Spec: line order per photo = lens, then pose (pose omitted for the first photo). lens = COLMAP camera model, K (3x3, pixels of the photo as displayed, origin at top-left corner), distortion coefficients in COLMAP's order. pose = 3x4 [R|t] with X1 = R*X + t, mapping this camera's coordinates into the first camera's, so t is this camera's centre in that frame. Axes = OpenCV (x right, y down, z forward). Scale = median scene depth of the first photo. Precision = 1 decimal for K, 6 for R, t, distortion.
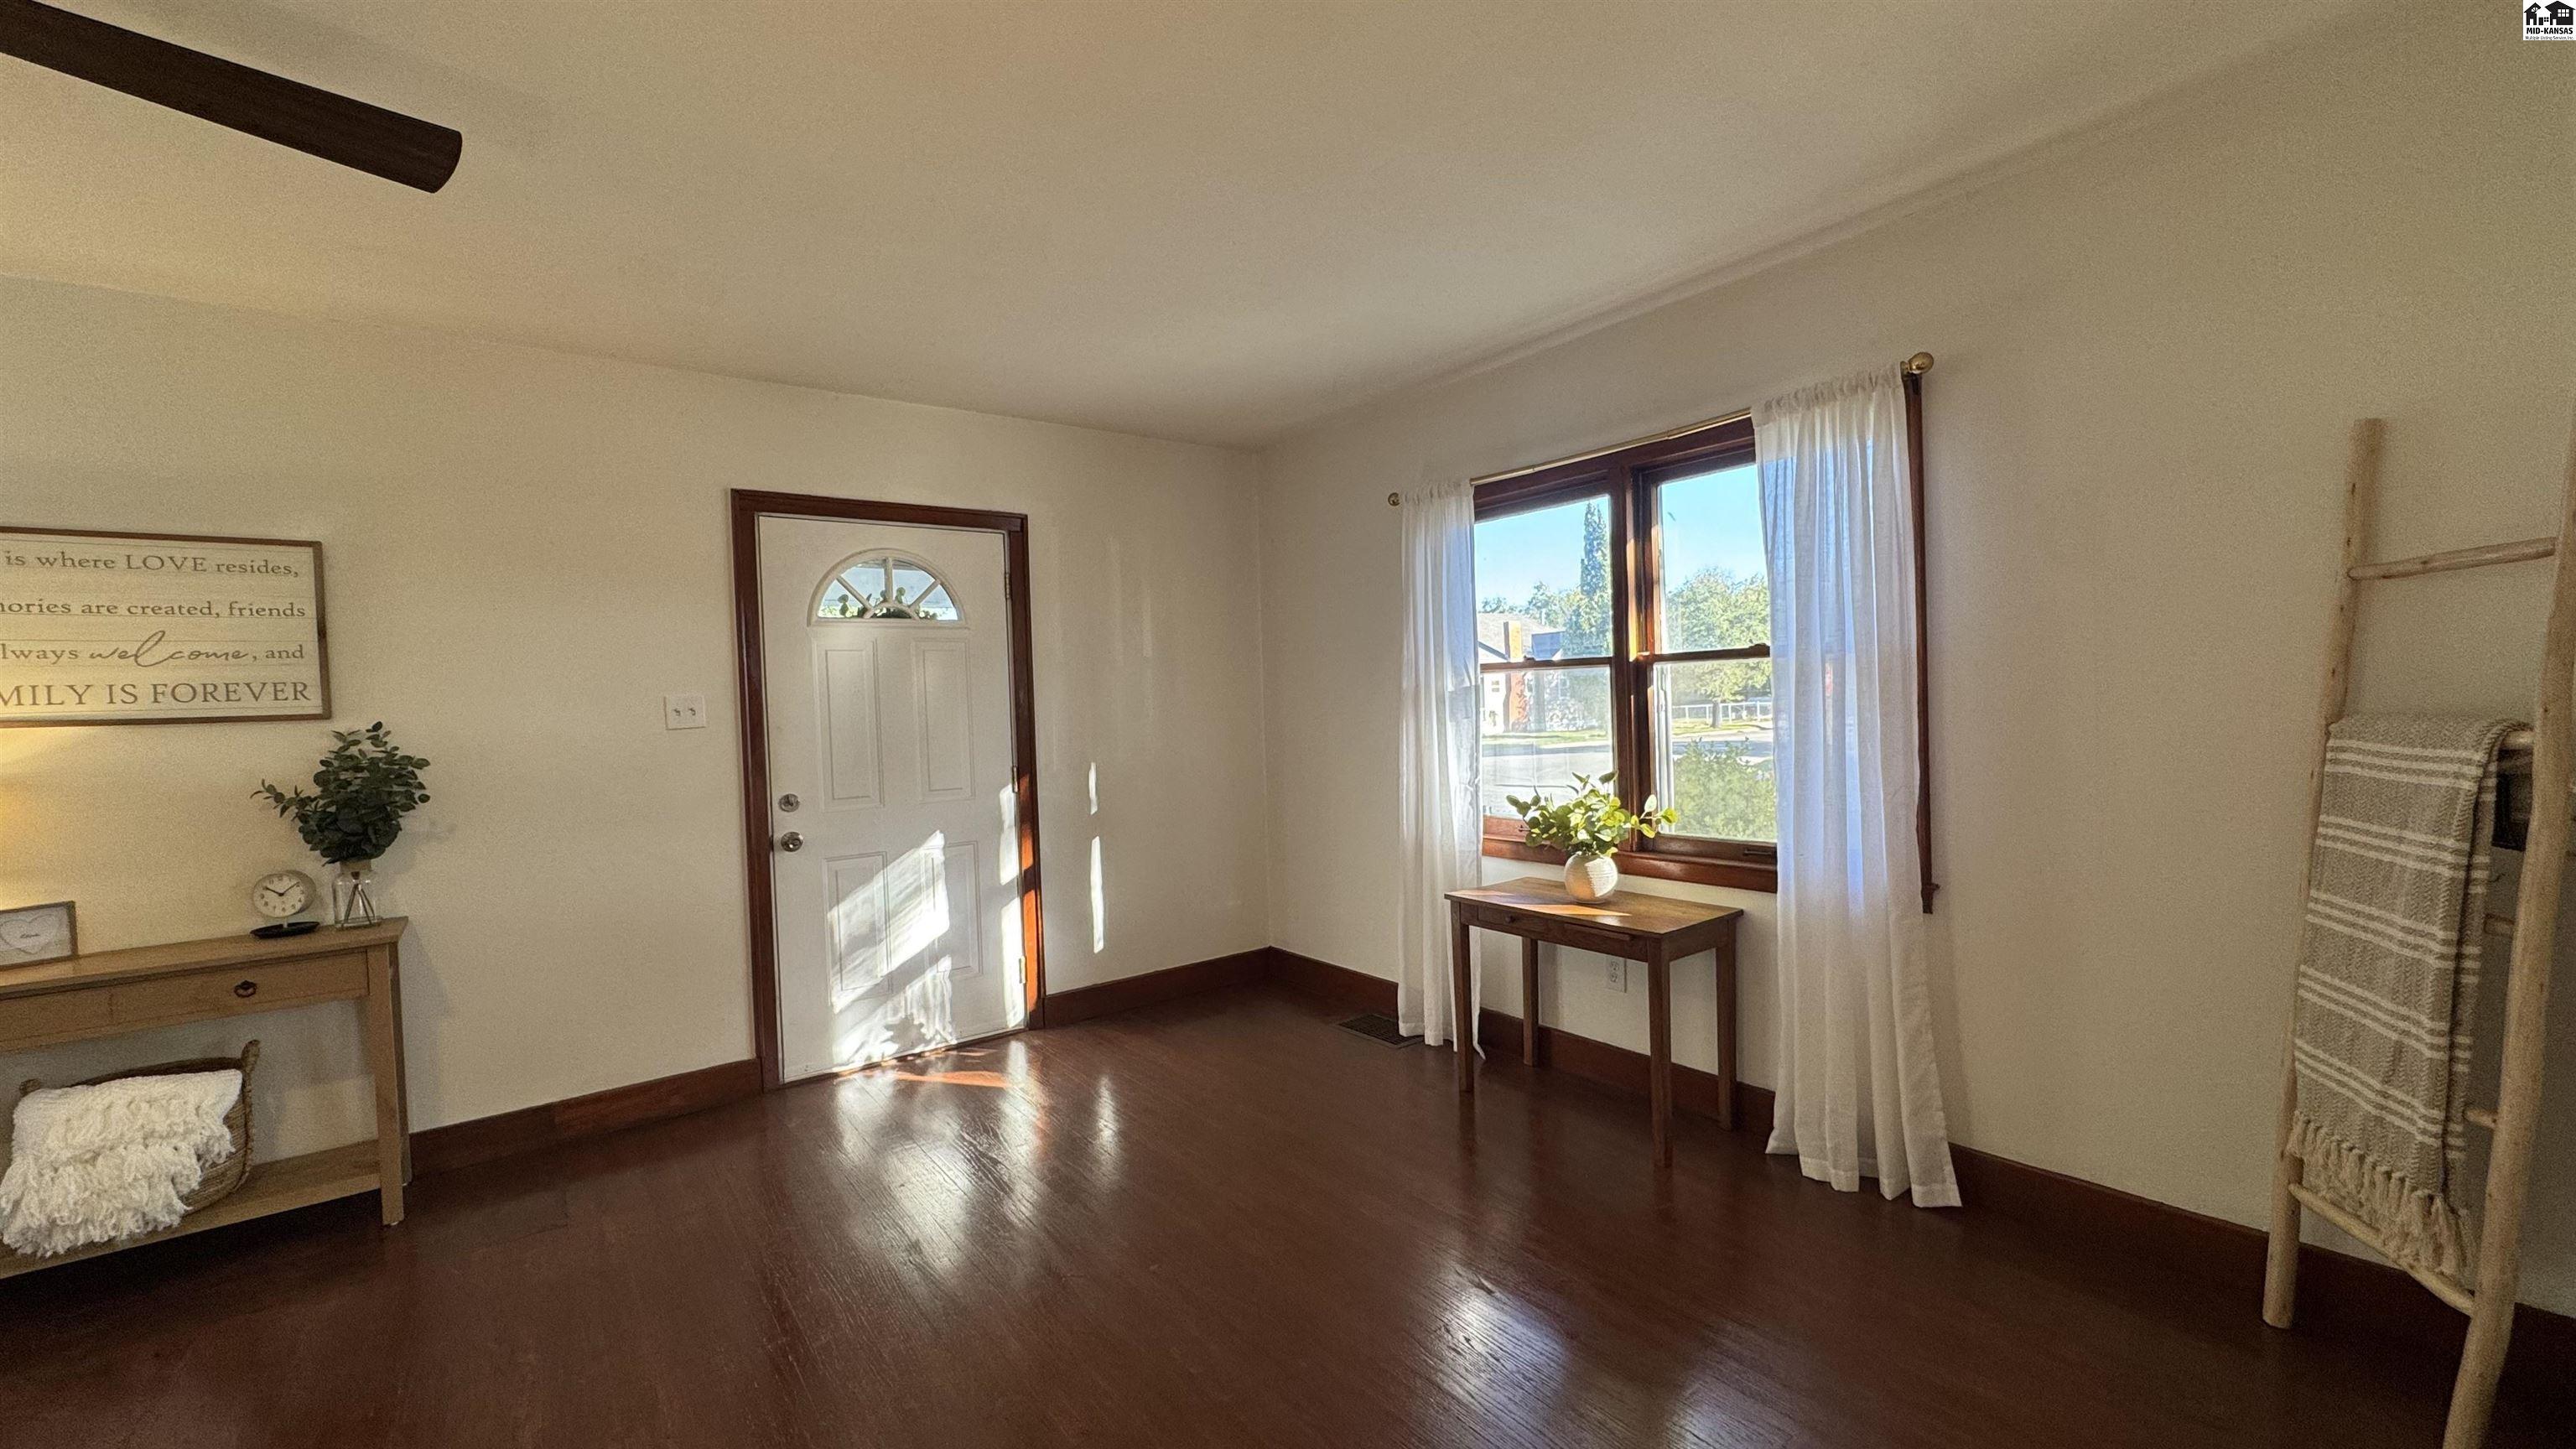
lens RADIAL K [[1026.9, 0, 1288.0], [0, 1026.9, 724.5], [0, 0, 1]] dist [-0.001922, -0.000361]
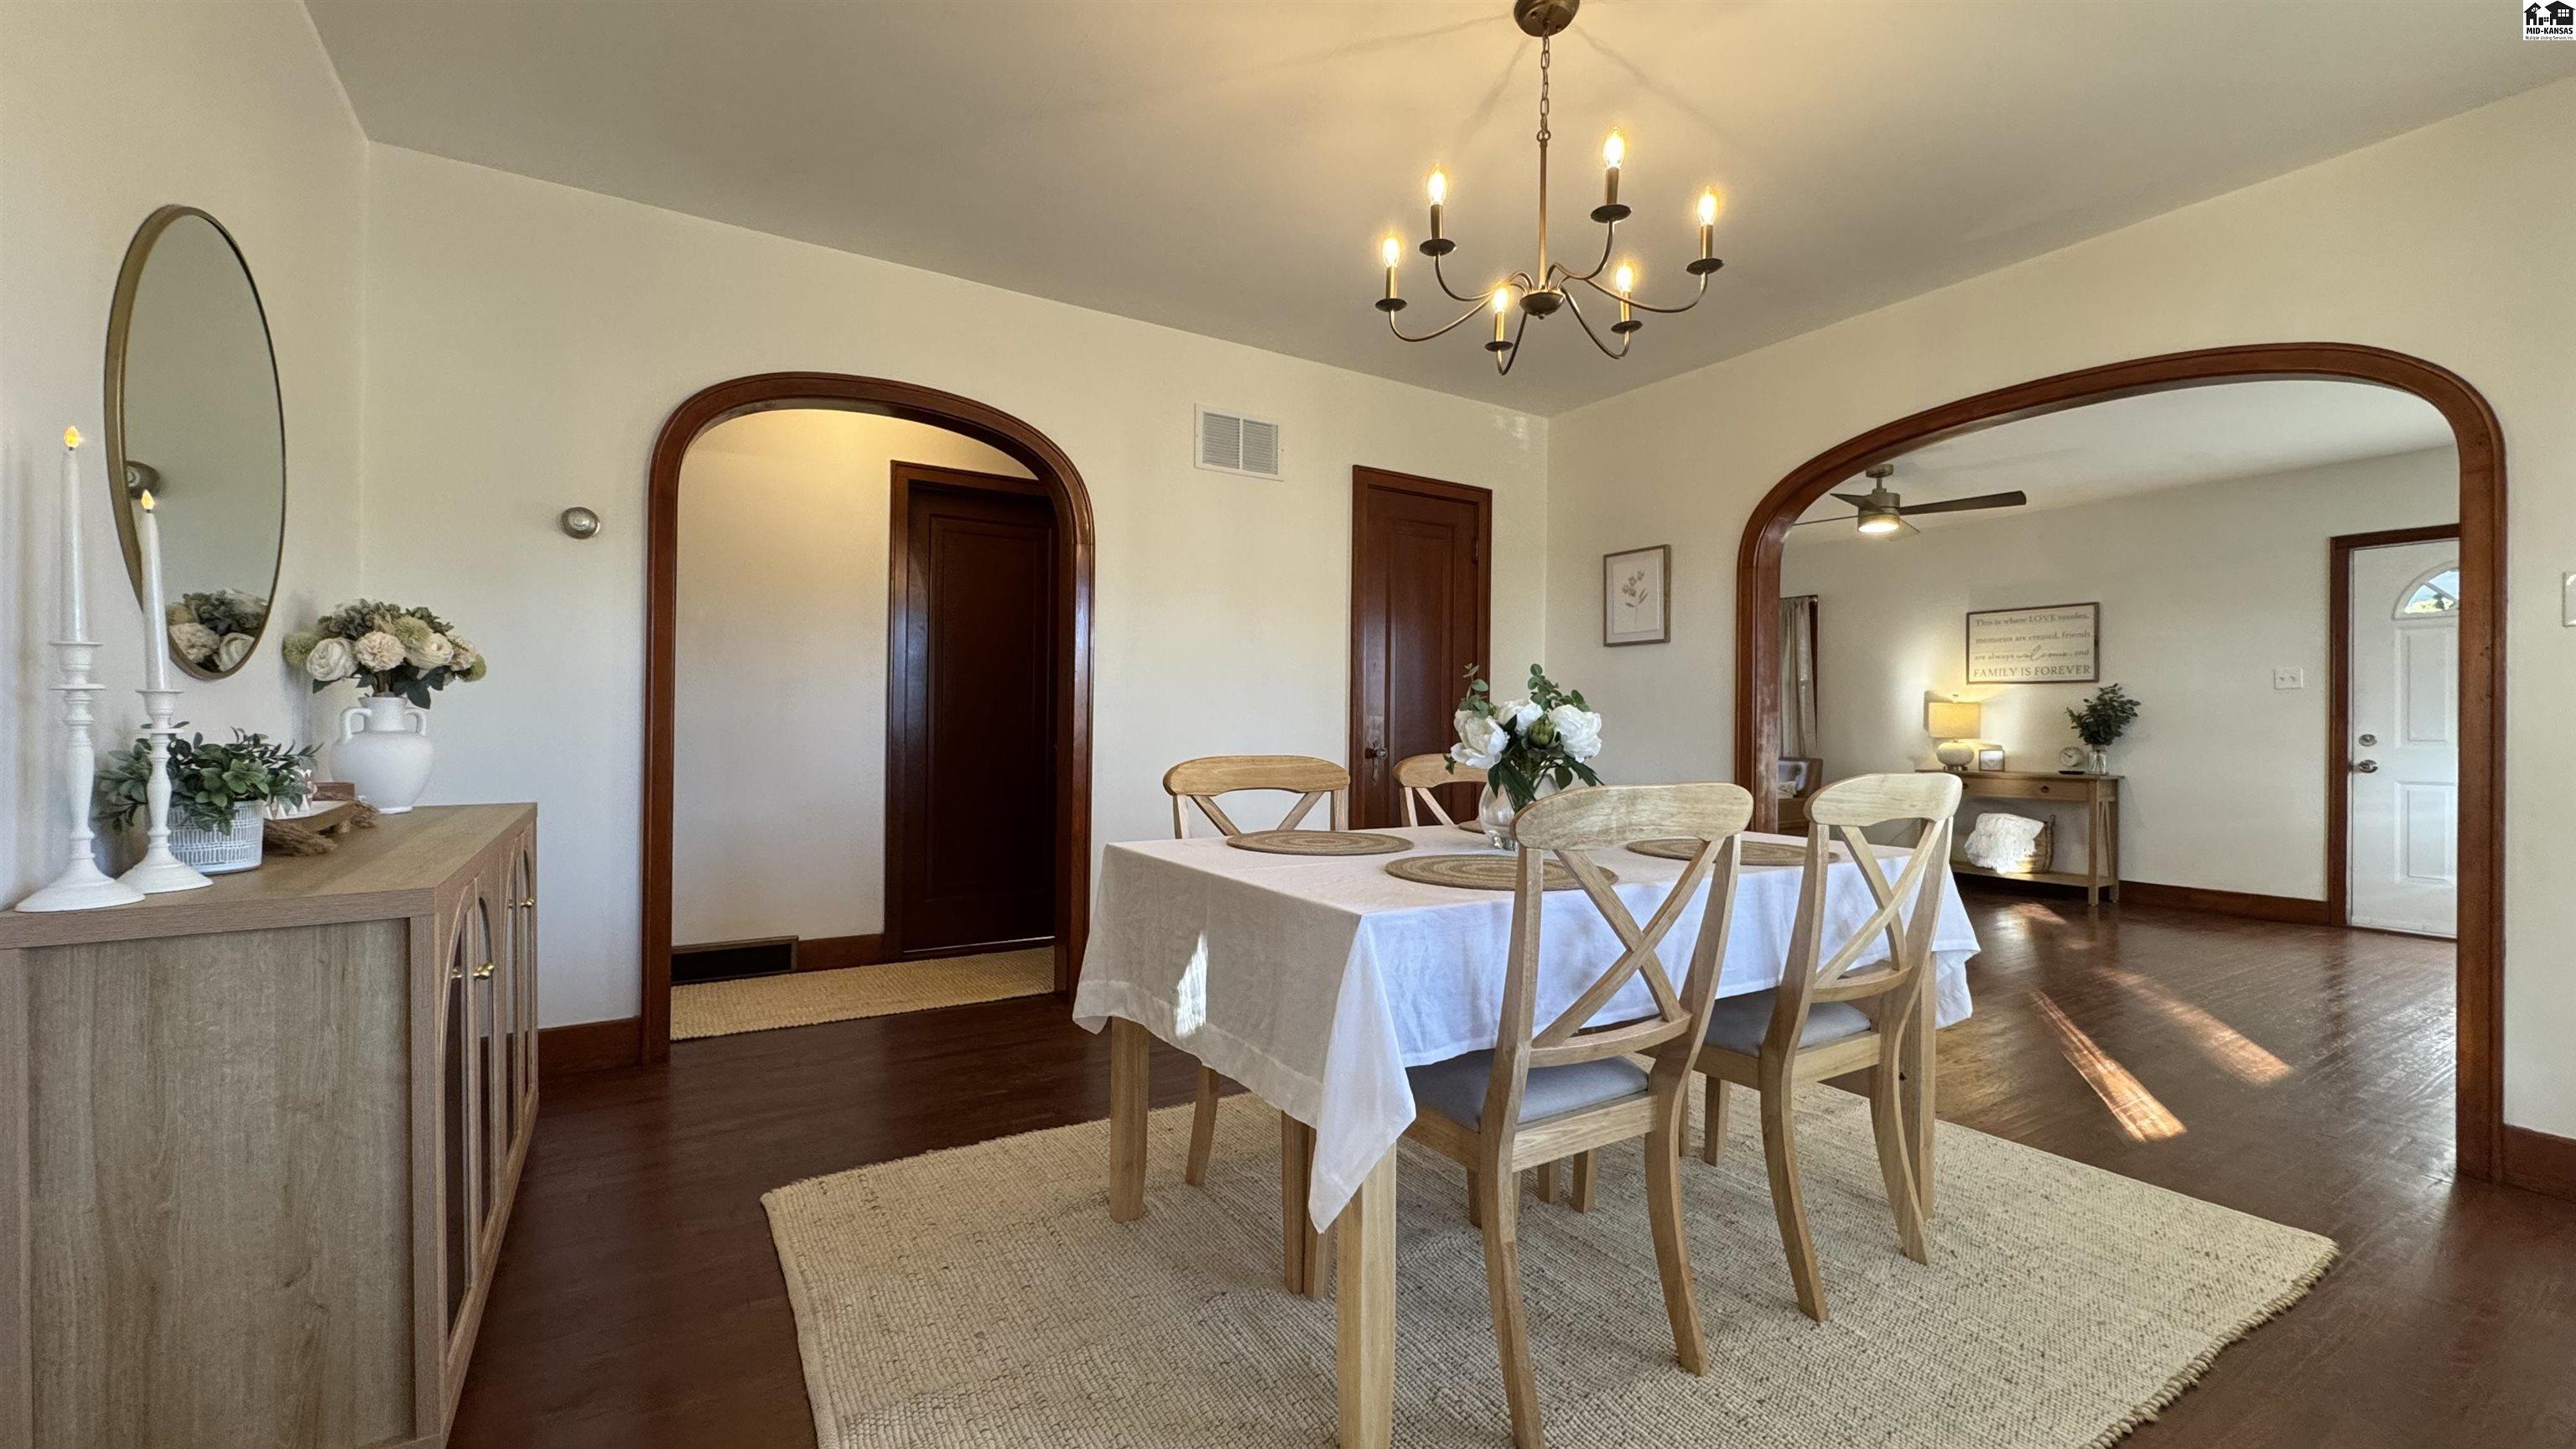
lens RADIAL K [[1026.9, 0, 1288.0], [0, 1026.9, 724.5], [0, 0, 1]] dist [-0.001922, -0.000361]
pose [[-0.092703, 0.033164, -0.995141, 1.435467], [-0.028610, 0.998944, 0.035956, 0.056820], [0.995283, 0.031804, -0.091656, -0.534402]]
